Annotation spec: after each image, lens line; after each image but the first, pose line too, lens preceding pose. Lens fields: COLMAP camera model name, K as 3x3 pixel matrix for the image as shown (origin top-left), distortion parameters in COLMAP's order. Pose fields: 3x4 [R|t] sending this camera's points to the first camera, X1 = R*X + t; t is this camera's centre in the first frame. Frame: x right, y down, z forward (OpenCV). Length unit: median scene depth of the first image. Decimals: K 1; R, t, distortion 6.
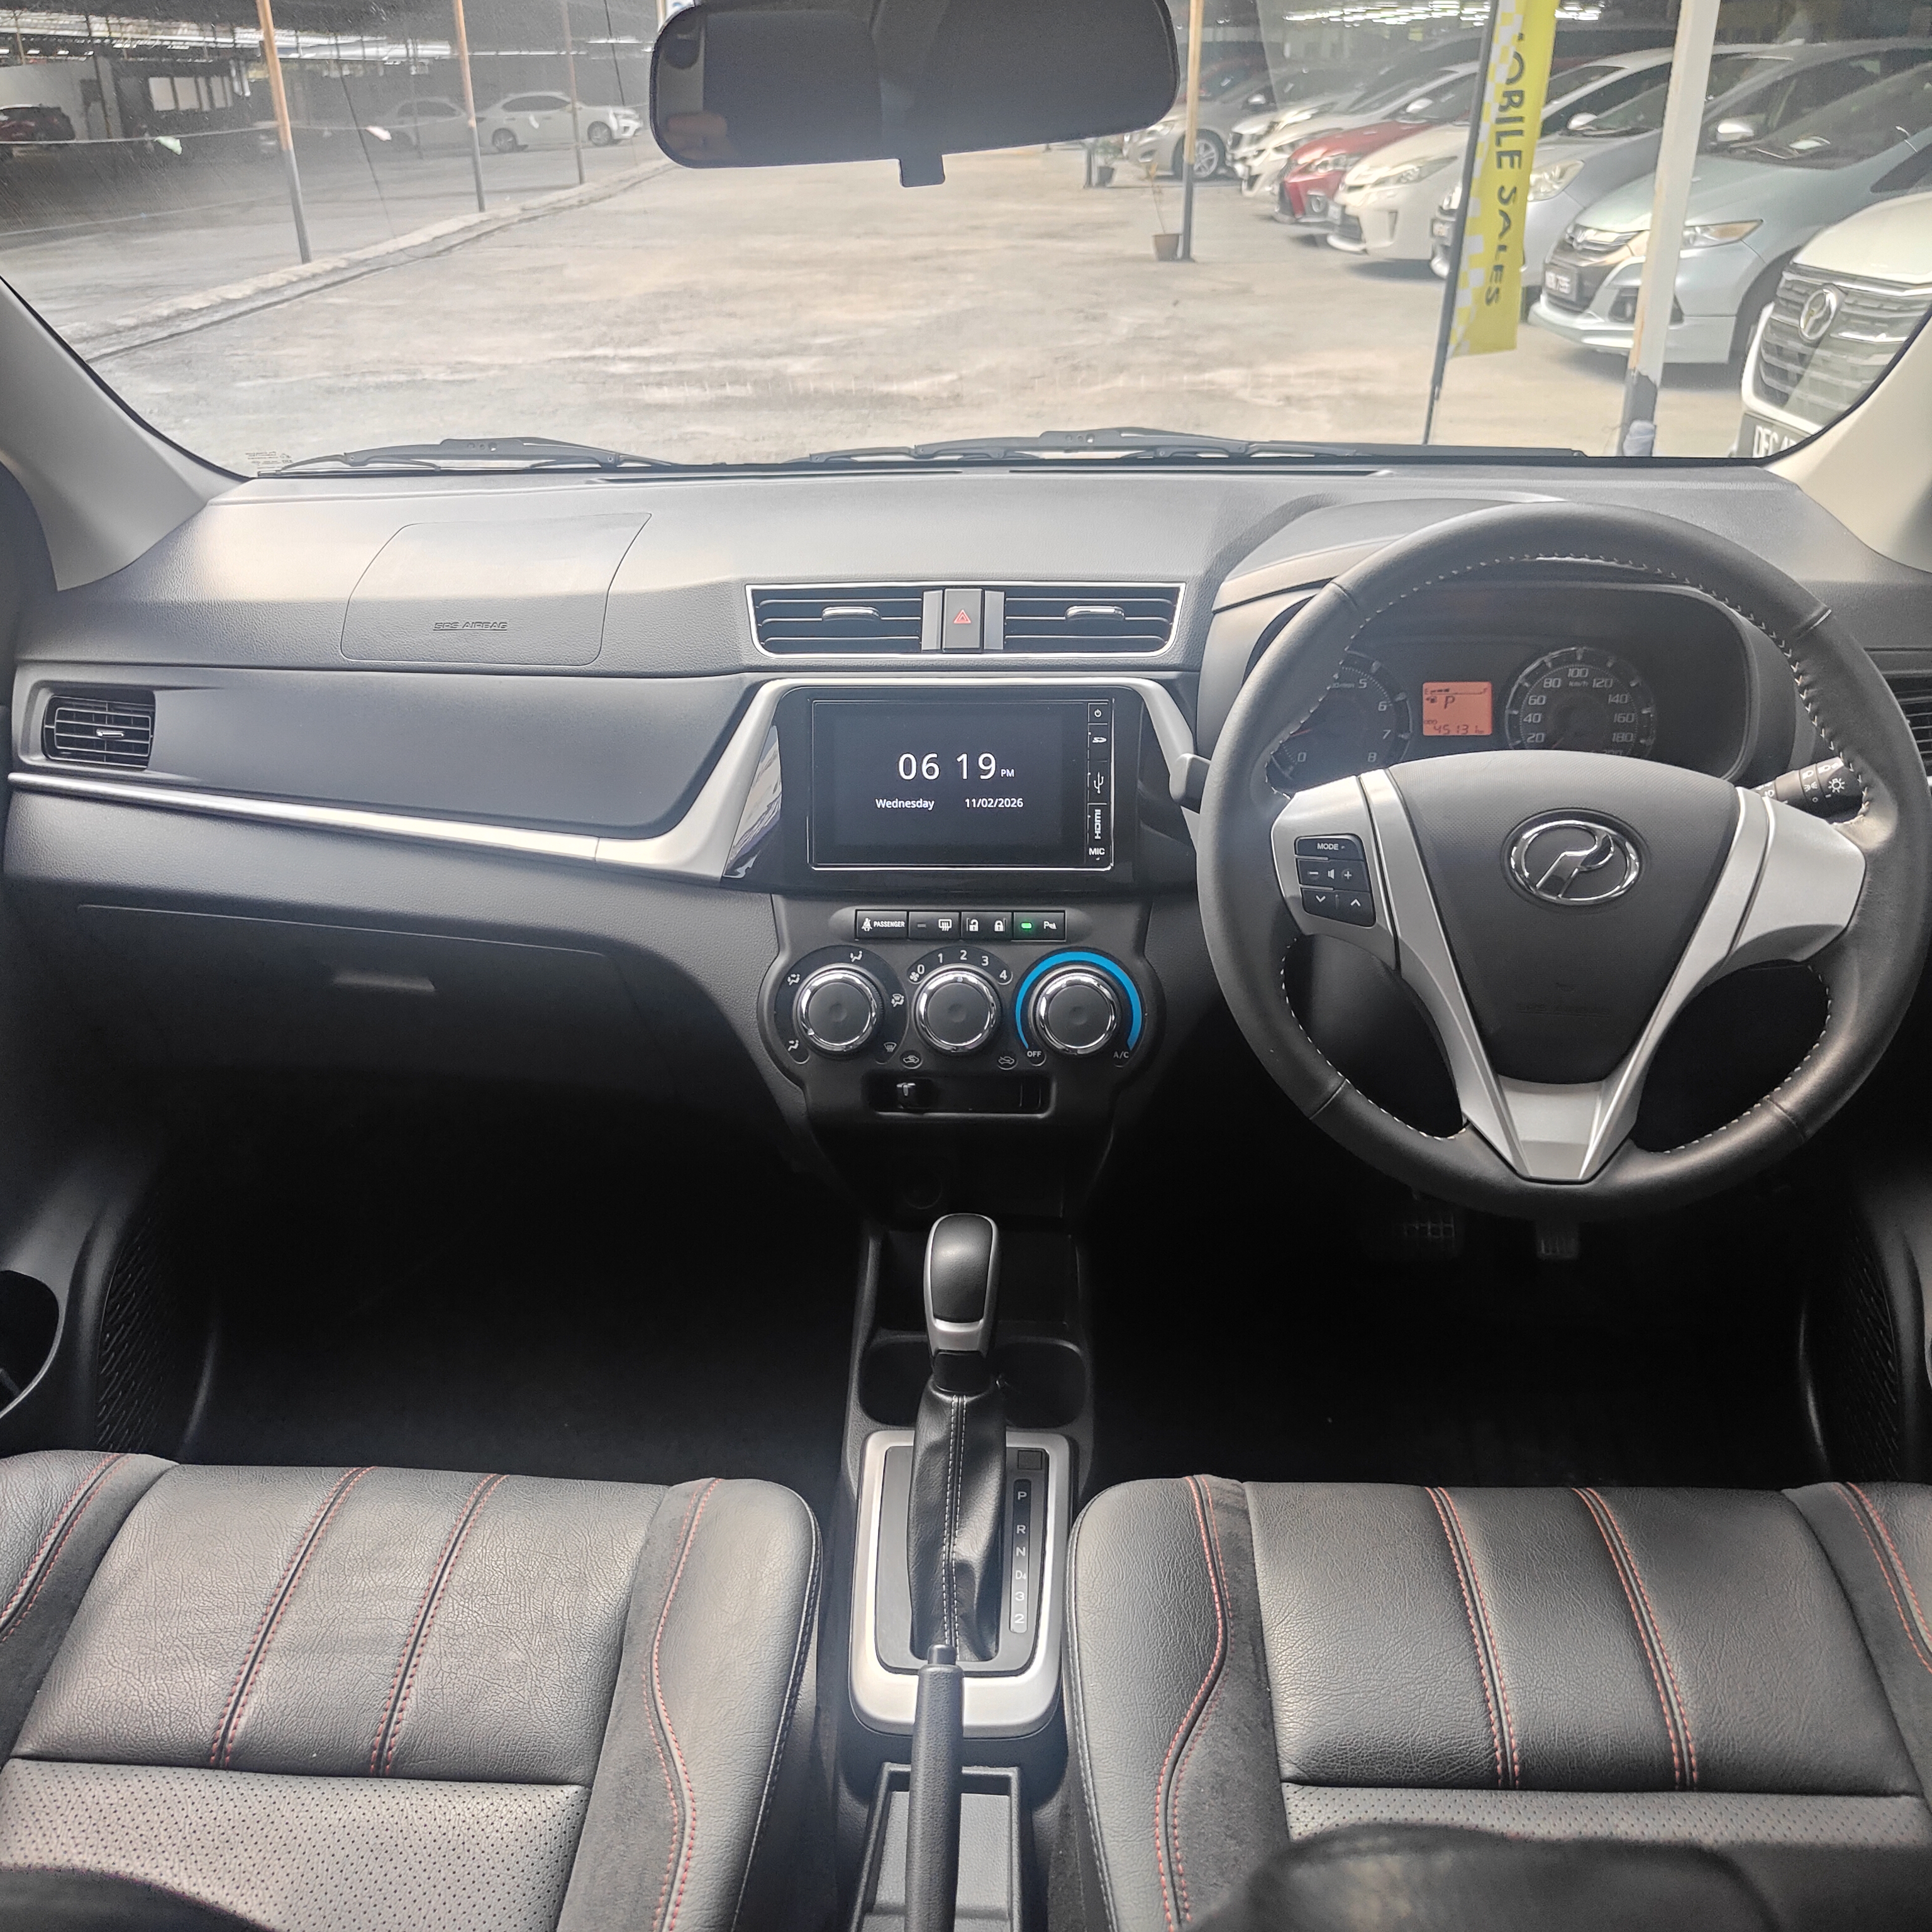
lens RADIAL K [[1823.7, 0, 962.1], [0, 1823.7, 1024.4], [0, 0, 1]] dist [-0.018399, -0.012141]
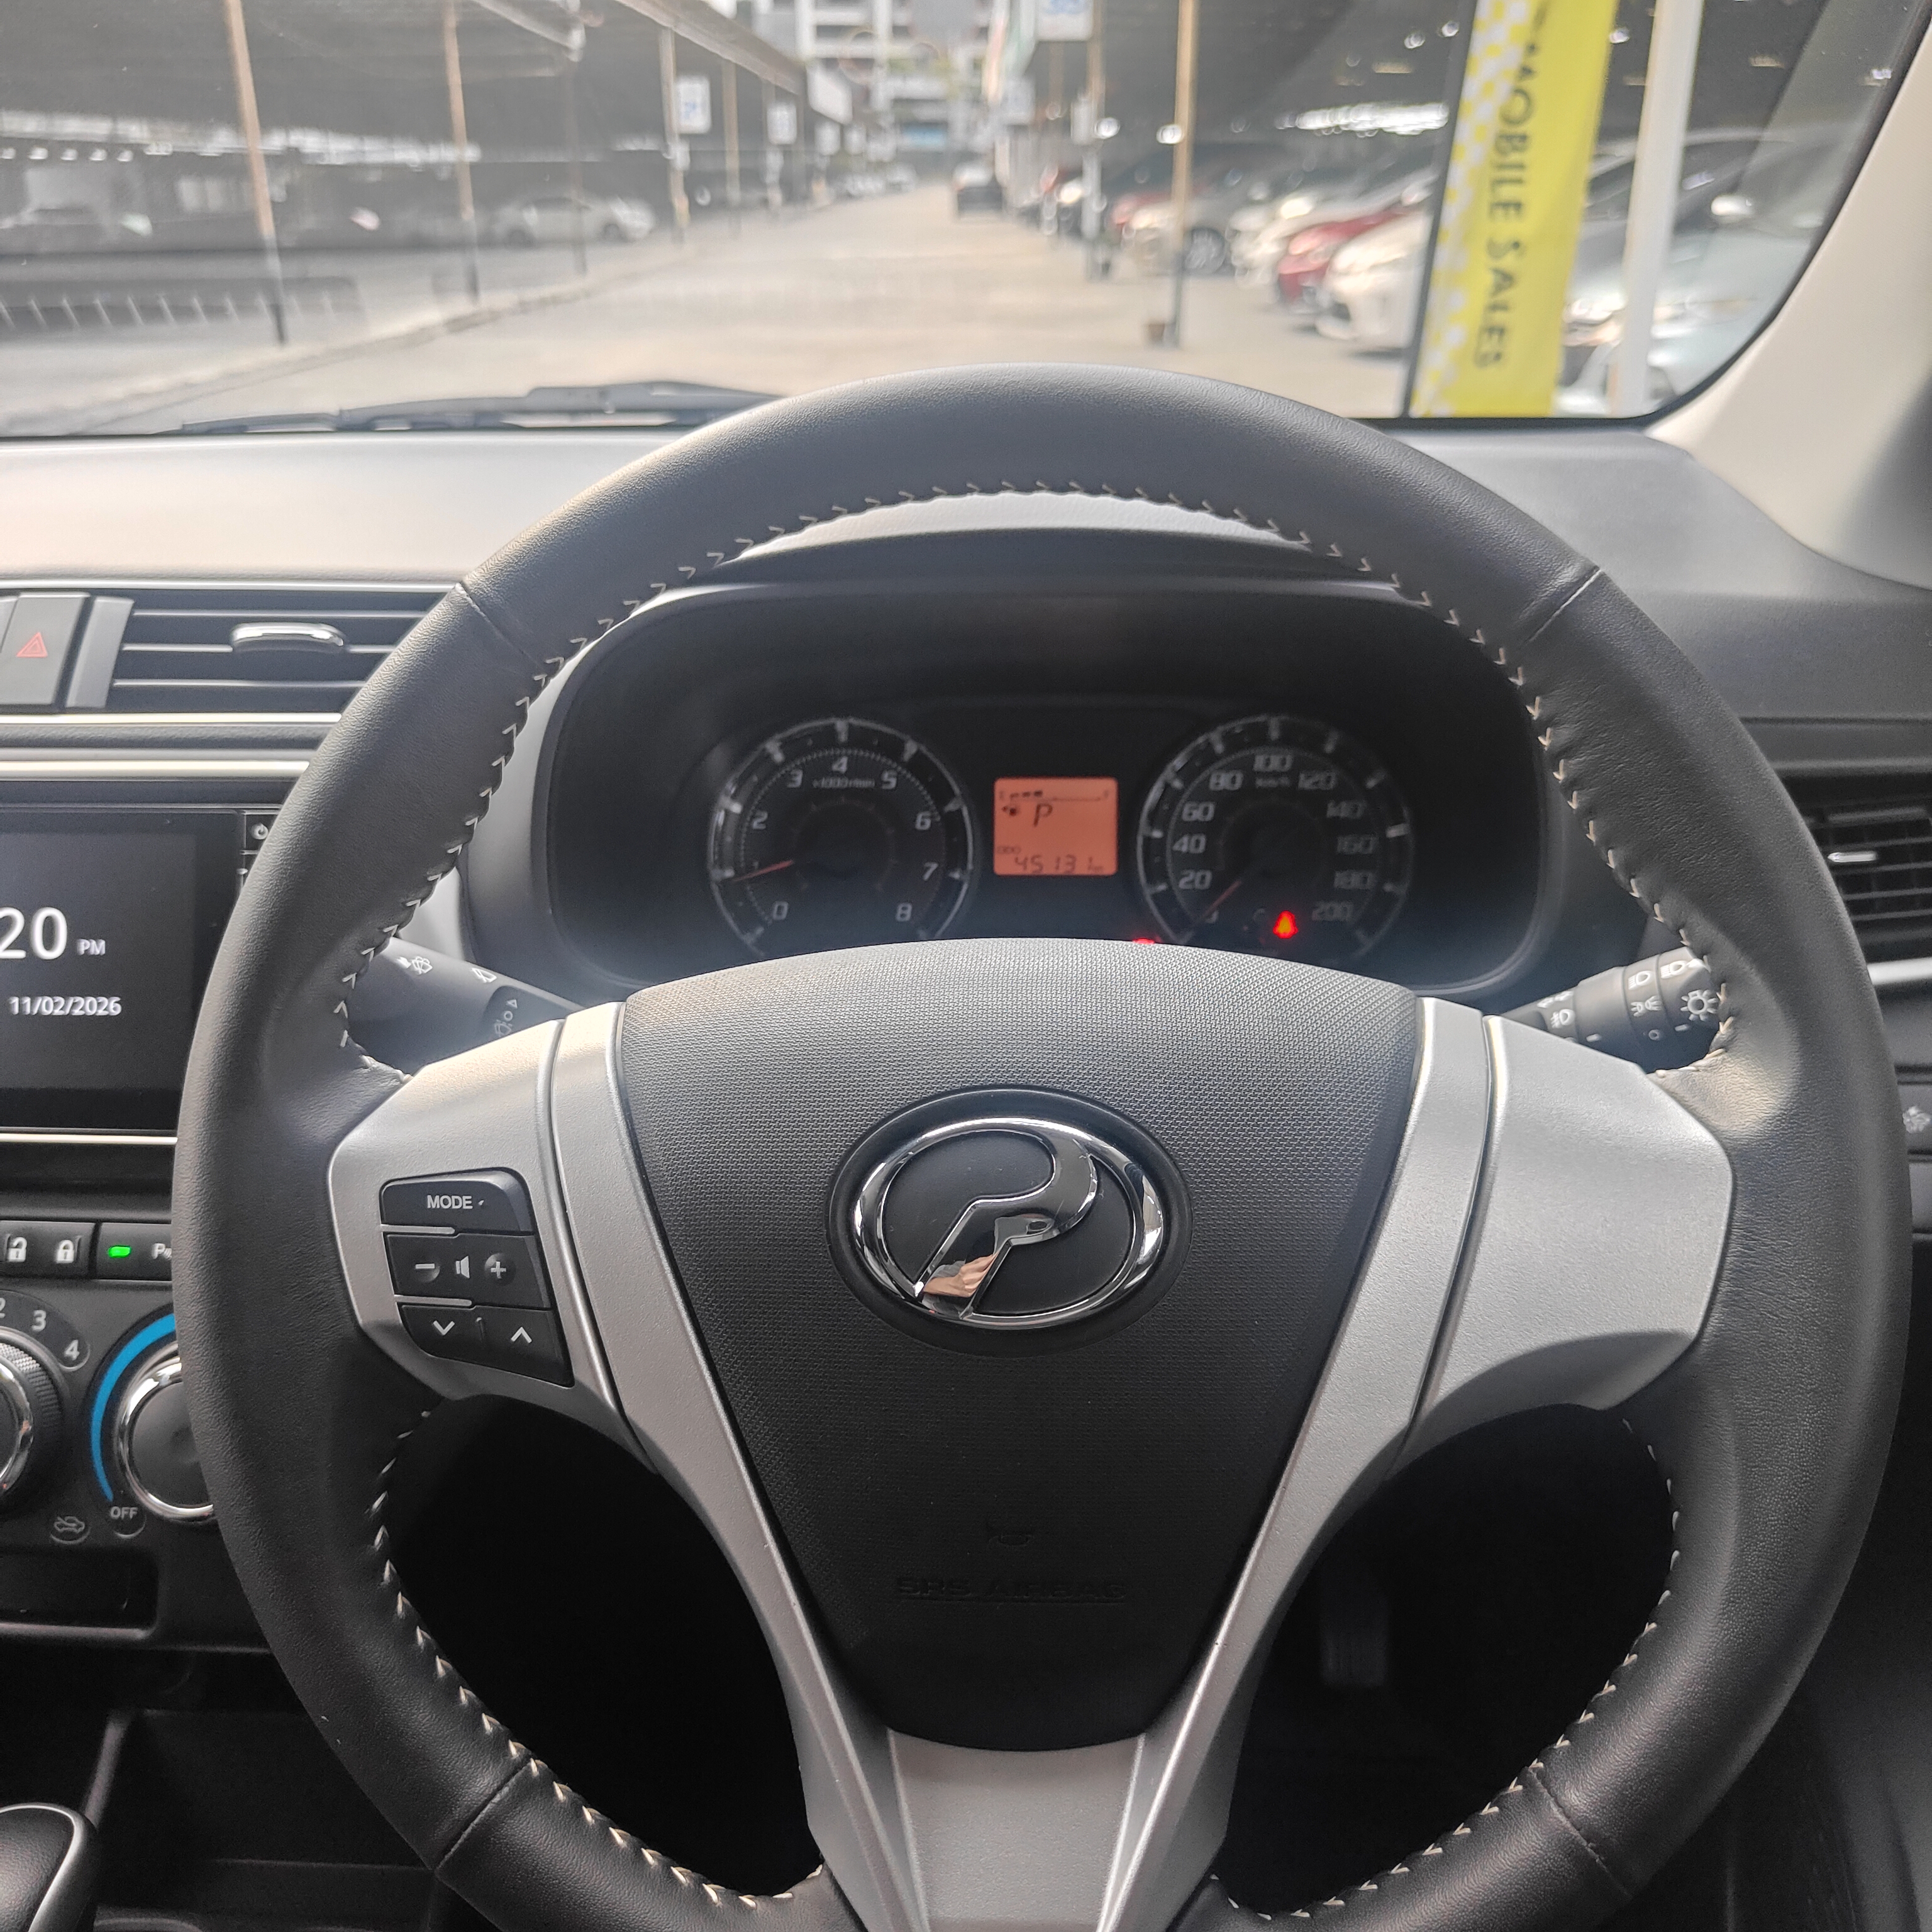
lens RADIAL K [[1936.5, 0, 965.8], [0, 1936.5, 996.6], [0, 0, 1]] dist [0.059468, -0.265920]
pose [[0.999899, 0.007616, 0.012029, 0.240599], [-0.006679, 0.997076, -0.076125, -0.078455], [-0.012573, 0.076037, 0.997026, 0.426360]]
